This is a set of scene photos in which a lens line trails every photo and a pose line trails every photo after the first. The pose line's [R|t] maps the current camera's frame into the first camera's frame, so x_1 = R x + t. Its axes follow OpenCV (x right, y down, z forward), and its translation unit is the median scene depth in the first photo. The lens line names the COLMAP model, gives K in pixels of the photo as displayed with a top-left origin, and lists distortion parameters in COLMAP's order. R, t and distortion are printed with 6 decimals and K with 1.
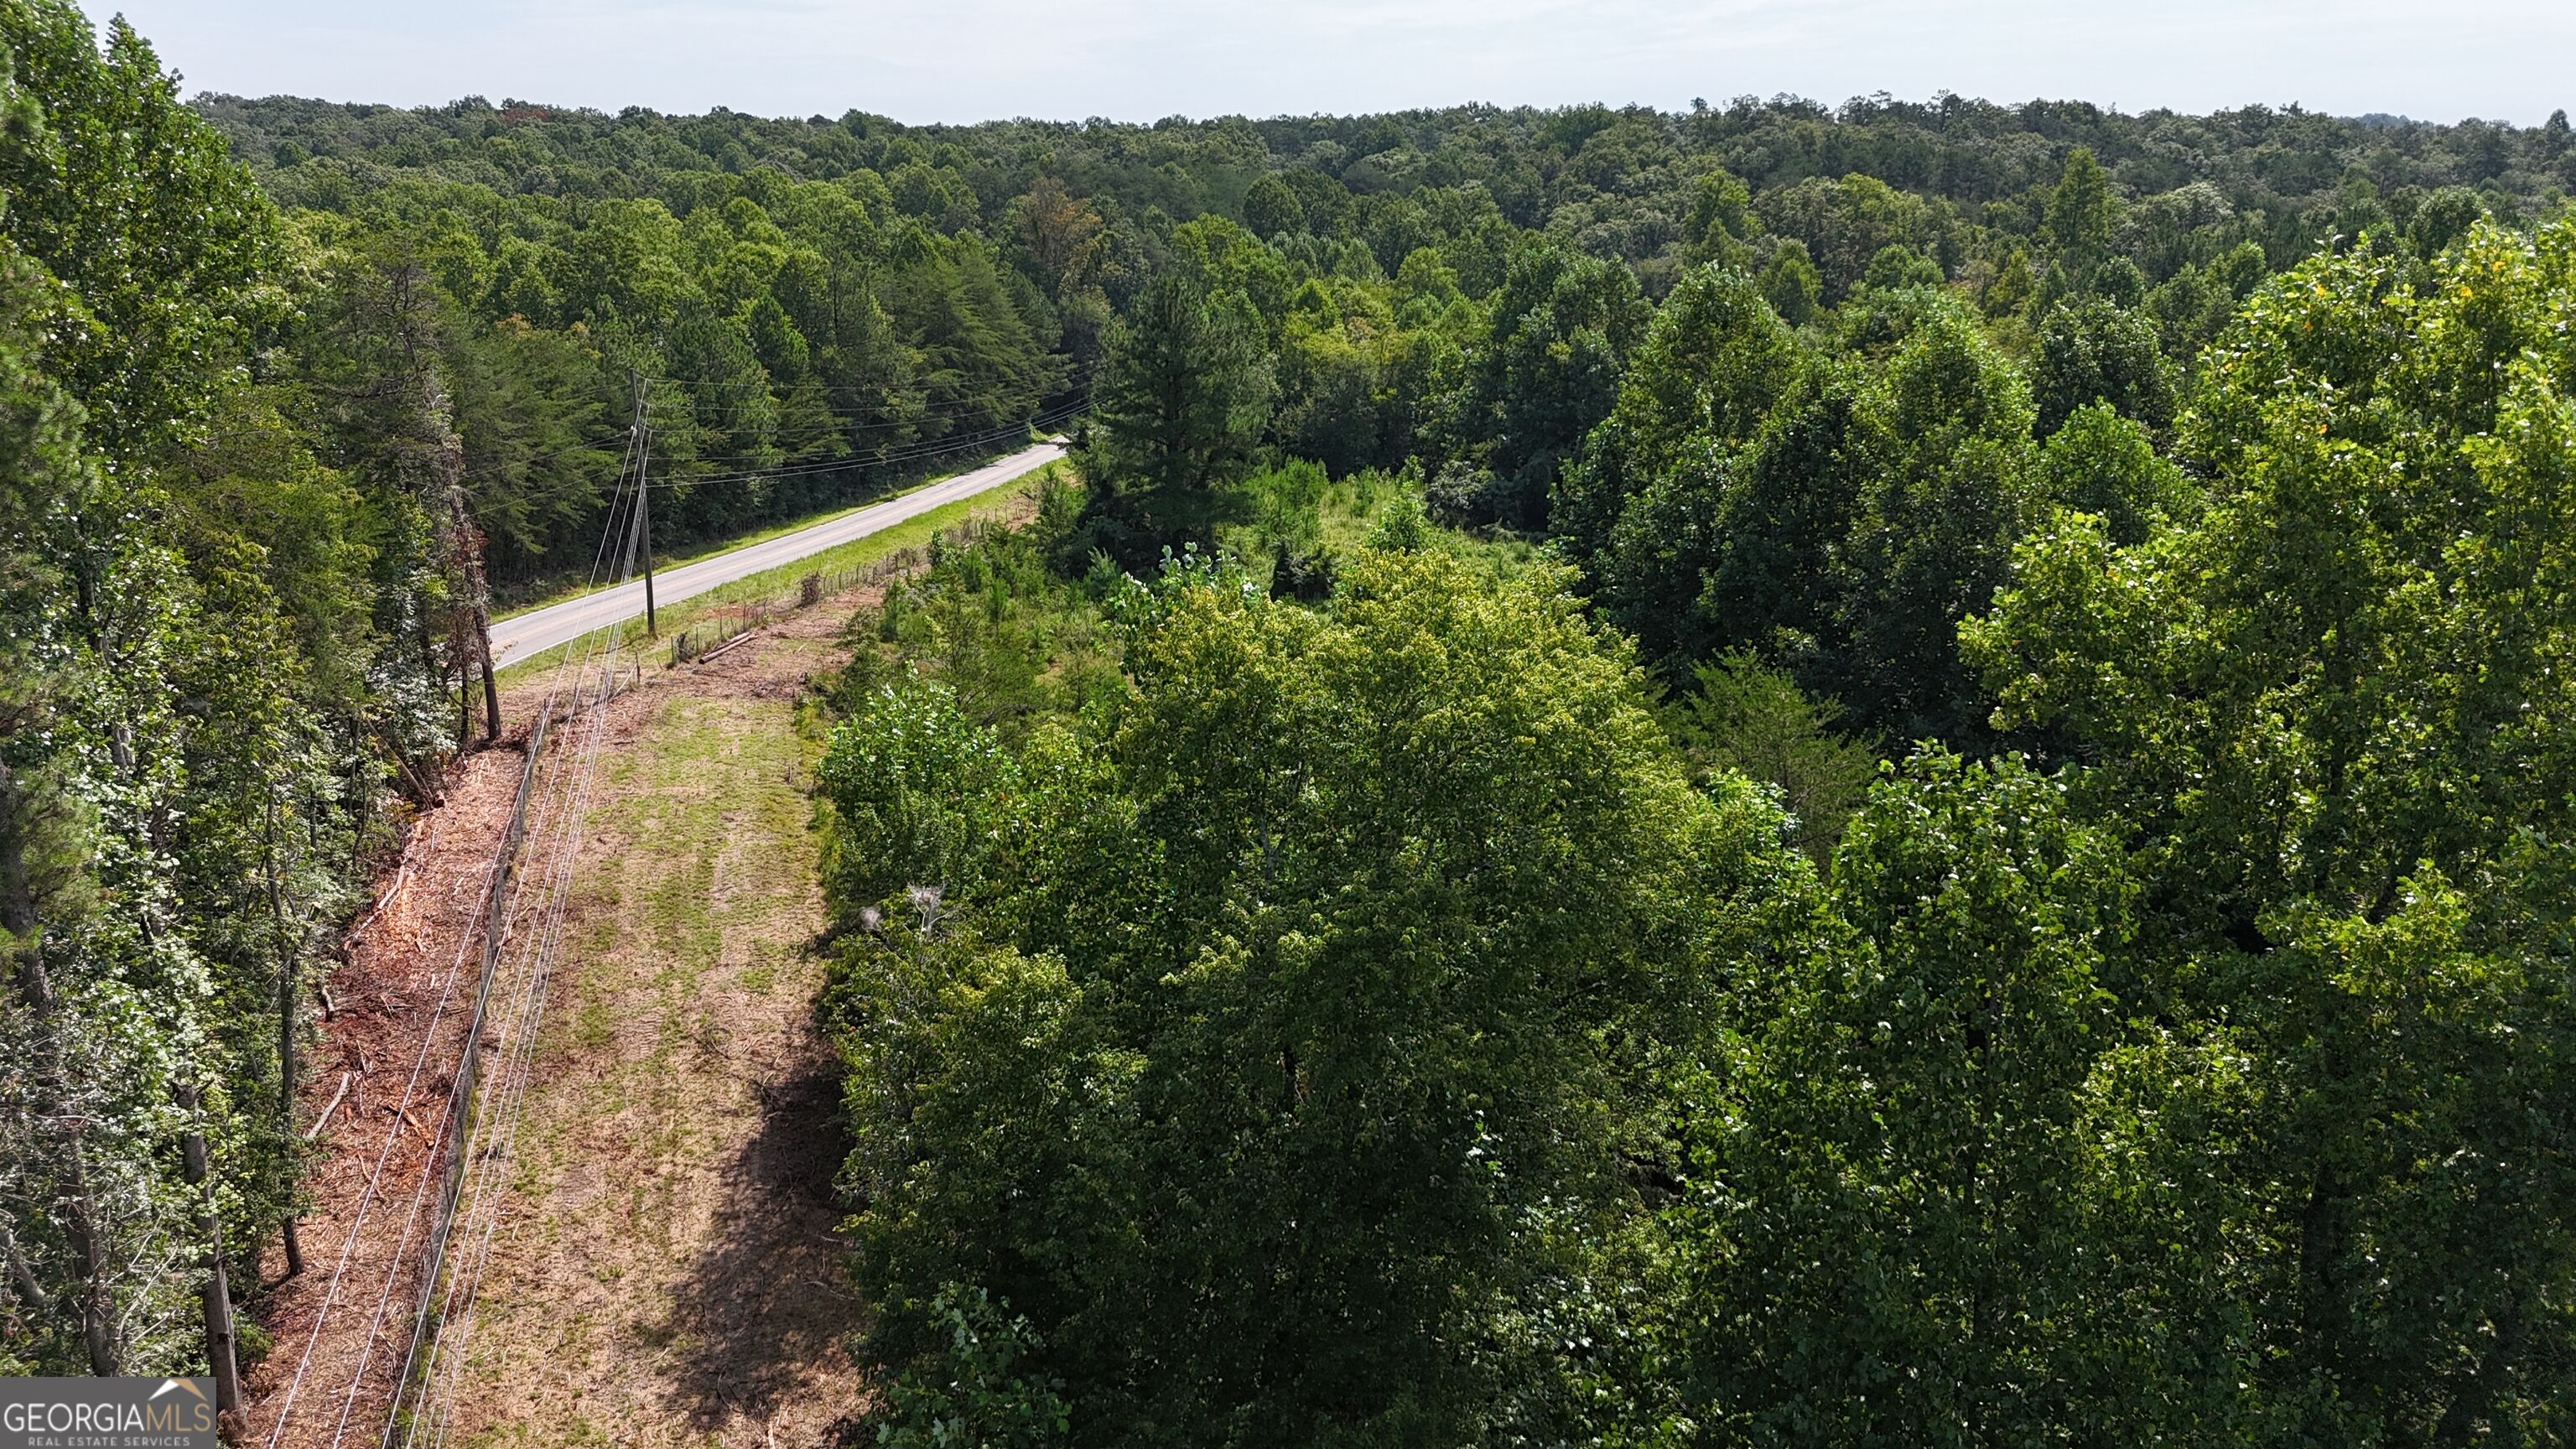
lens RADIAL K [[1892.5, 0, 1276.6], [0, 1892.5, 751.9], [0, 0, 1]] dist [0.071054, -0.070566]
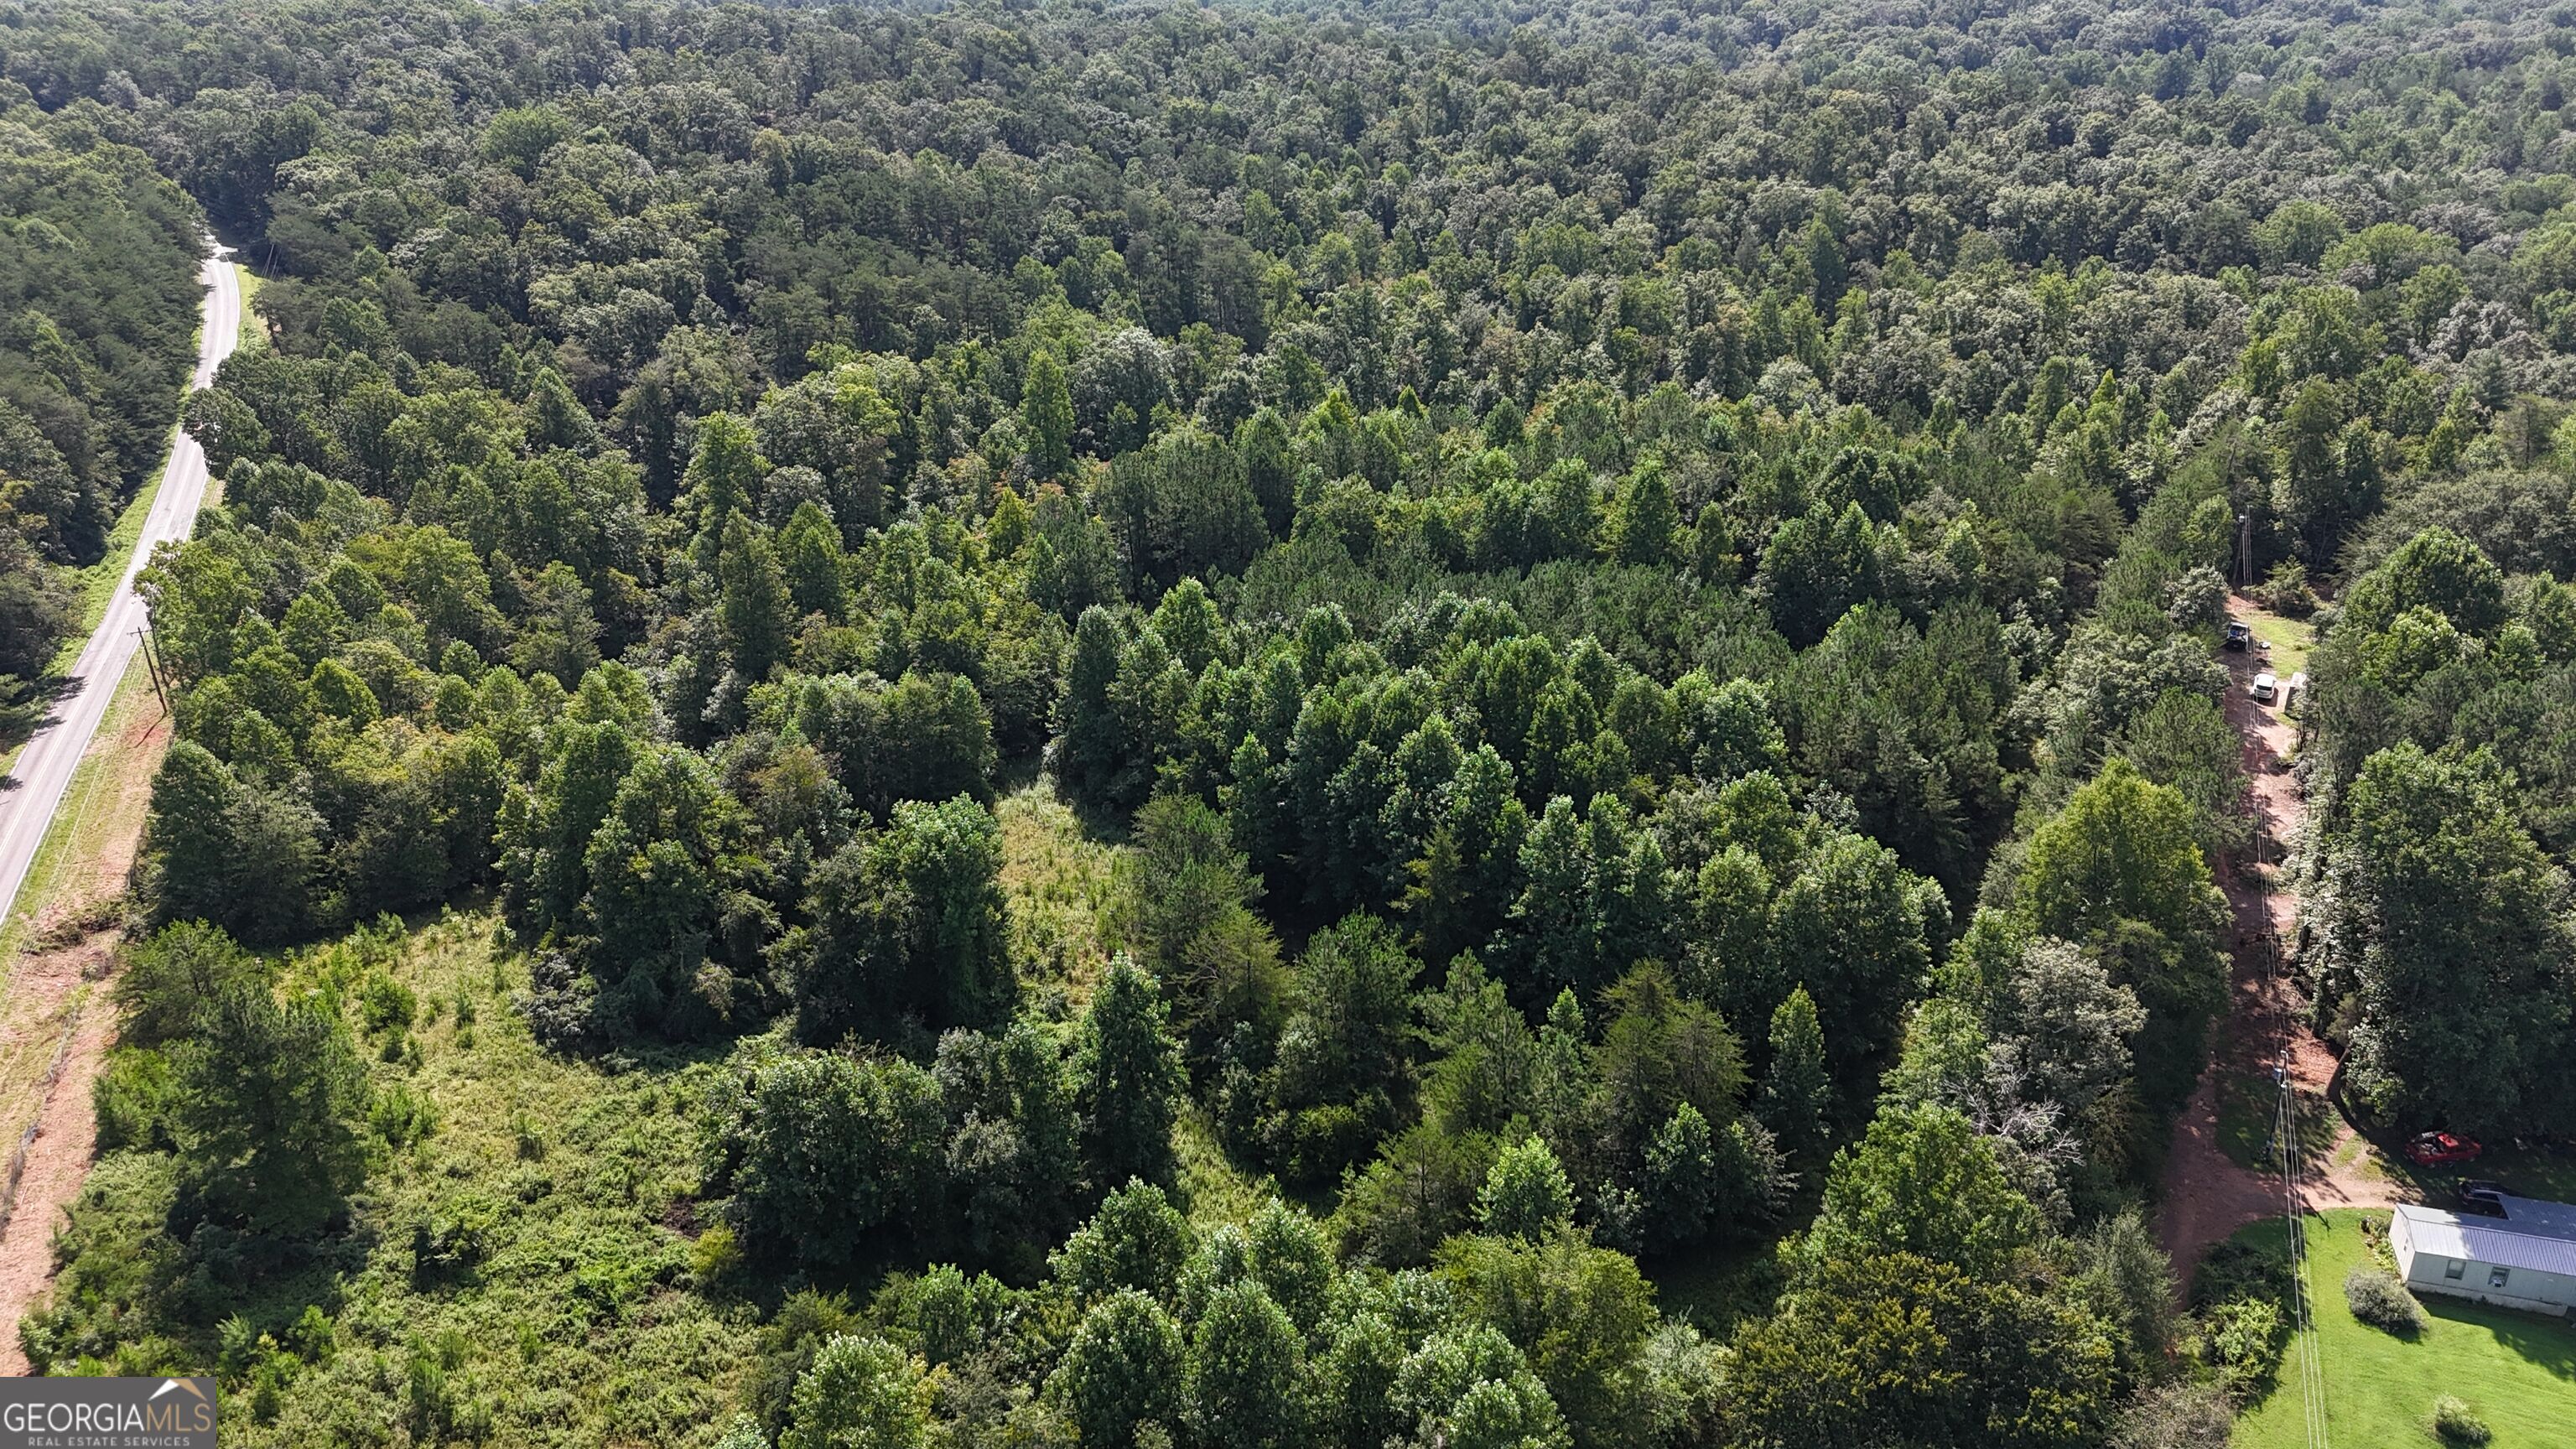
lens RADIAL K [[1892.5, 0, 1283.7], [0, 1892.5, 733.7], [0, 0, 1]] dist [0.071054, -0.070566]
pose [[0.872271, -0.214273, 0.439579, 0.012769], [0.154819, 0.973658, 0.167398, -0.553011], [-0.463868, -0.077961, 0.882467, -0.146828]]
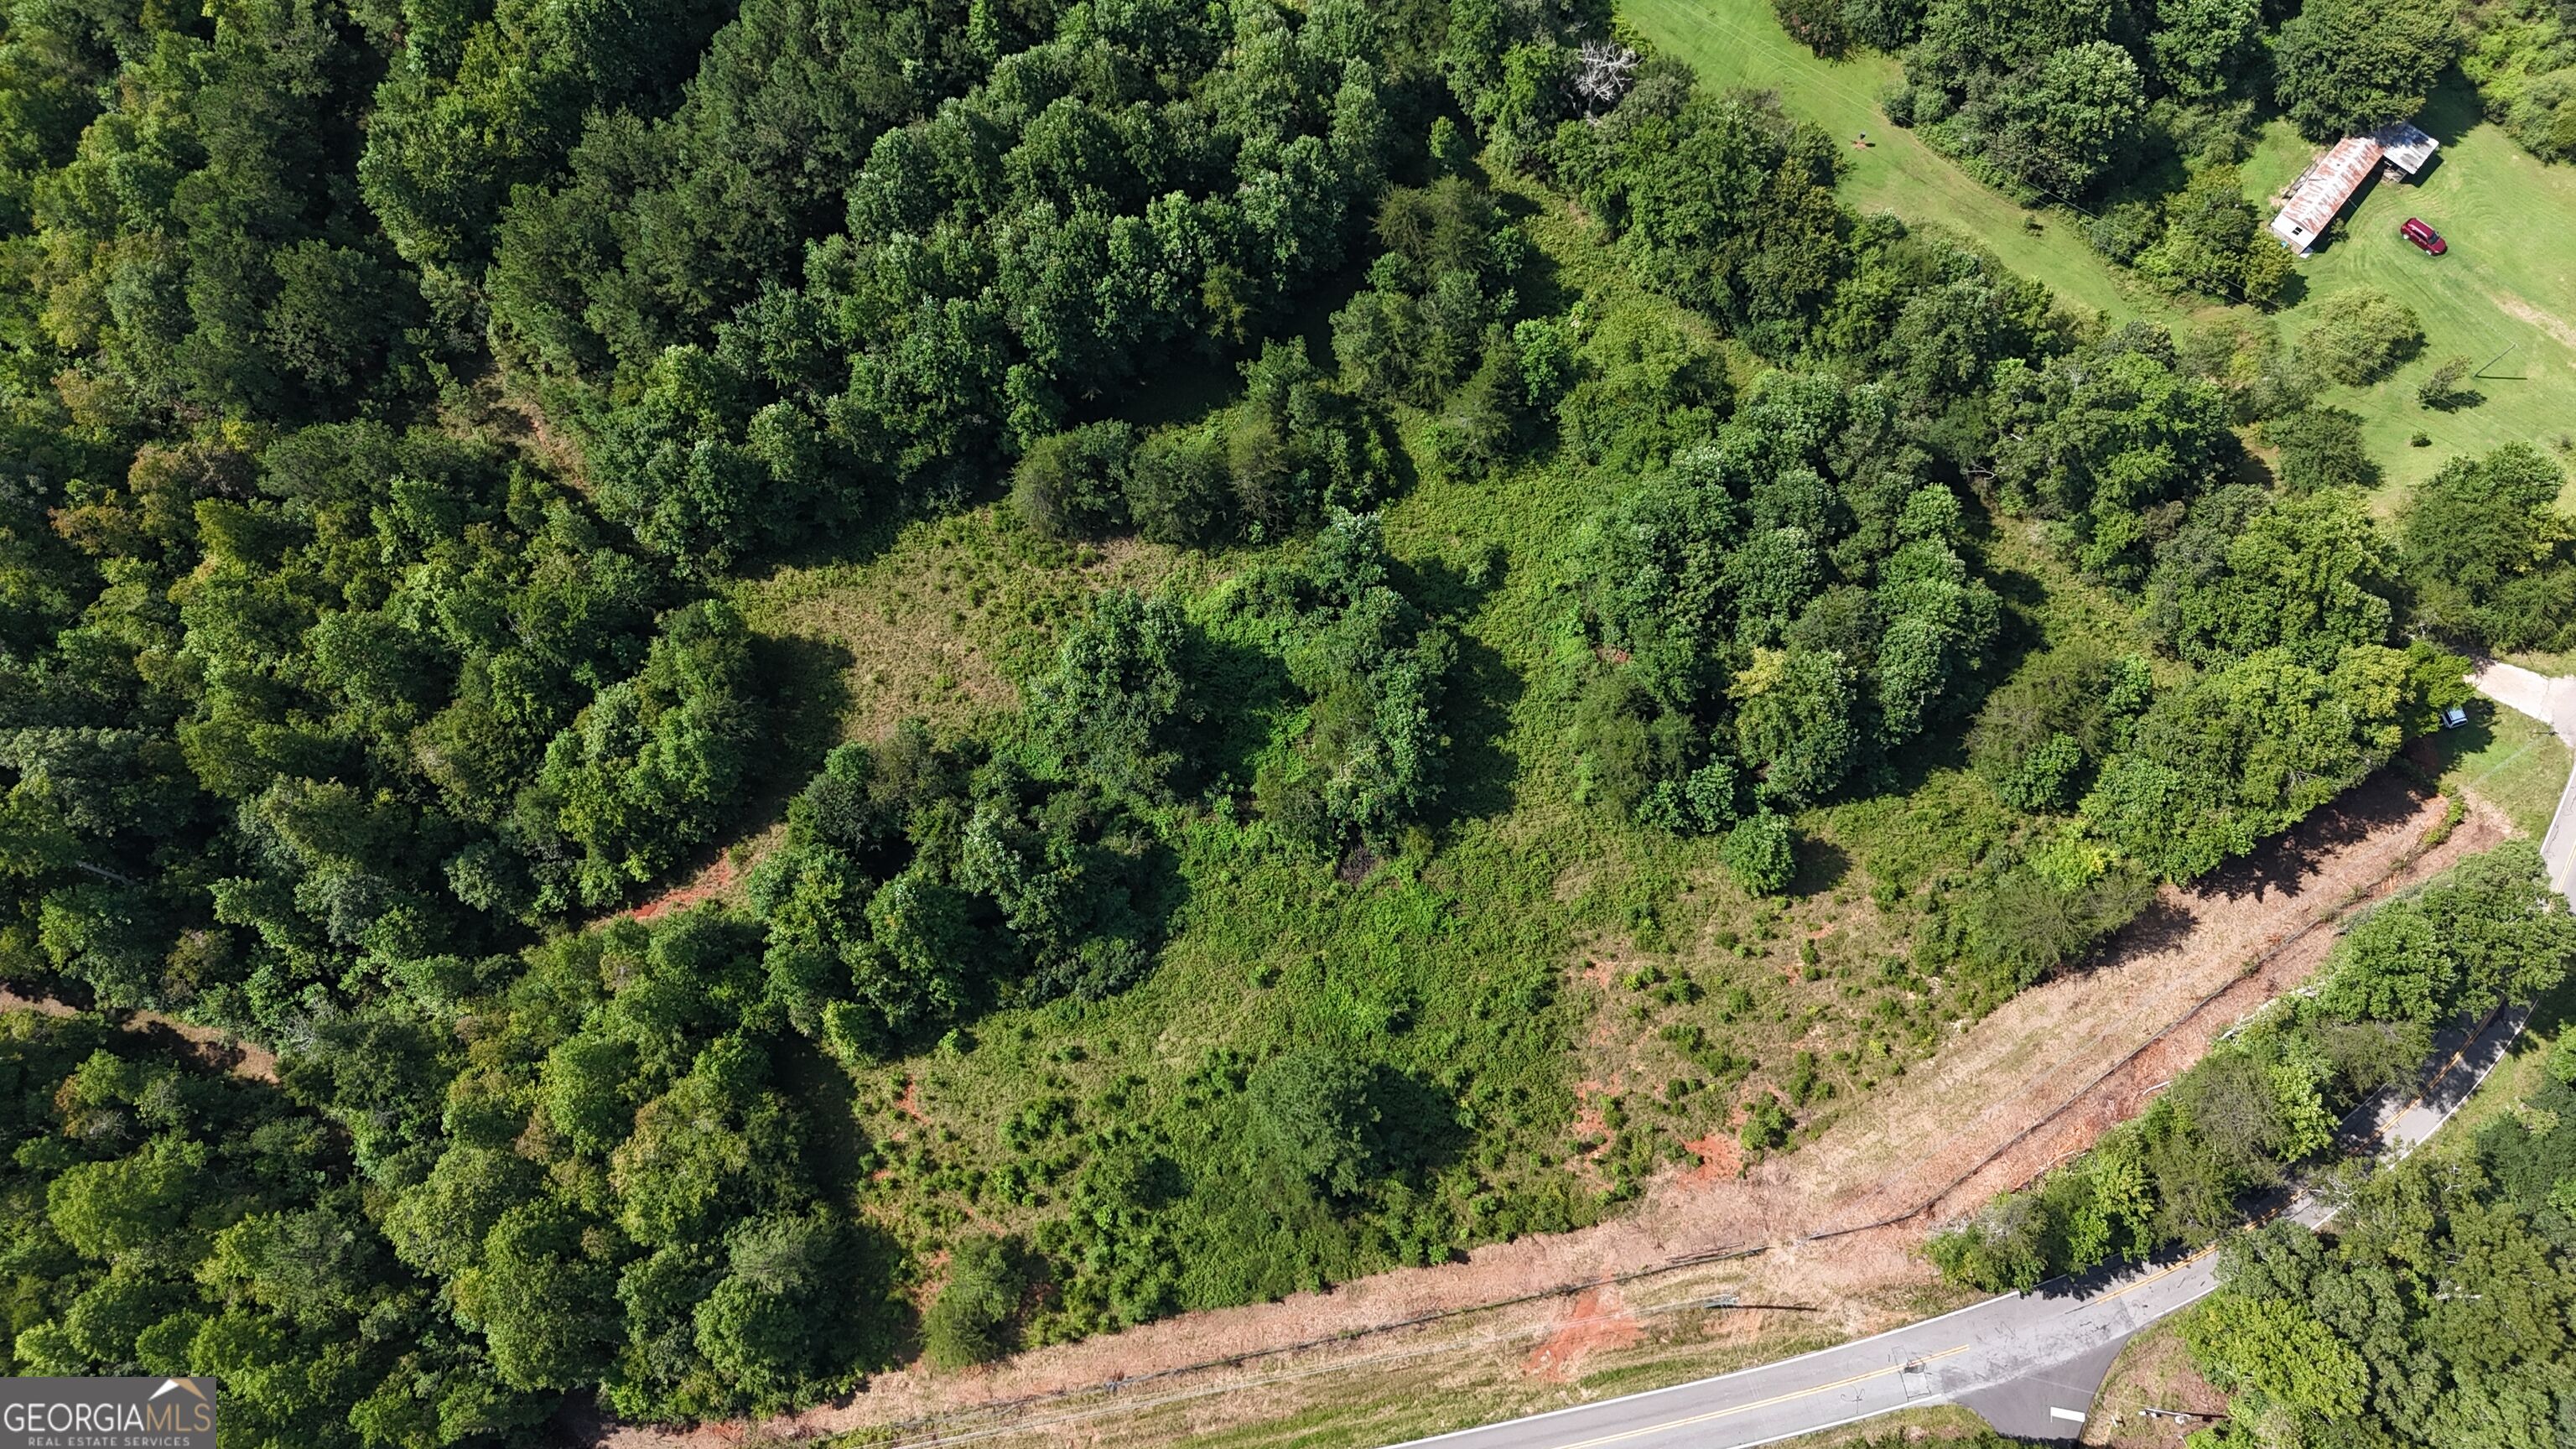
lens RADIAL K [[1892.5, 0, 1282.8], [0, 1892.5, 719.1], [0, 0, 1]] dist [0.071054, -0.070566]
pose [[-0.293496, -0.915772, 0.274267, -0.194164], [0.280653, 0.191717, 0.940467, -1.867761], [-0.913835, 0.352997, 0.200746, 0.793607]]
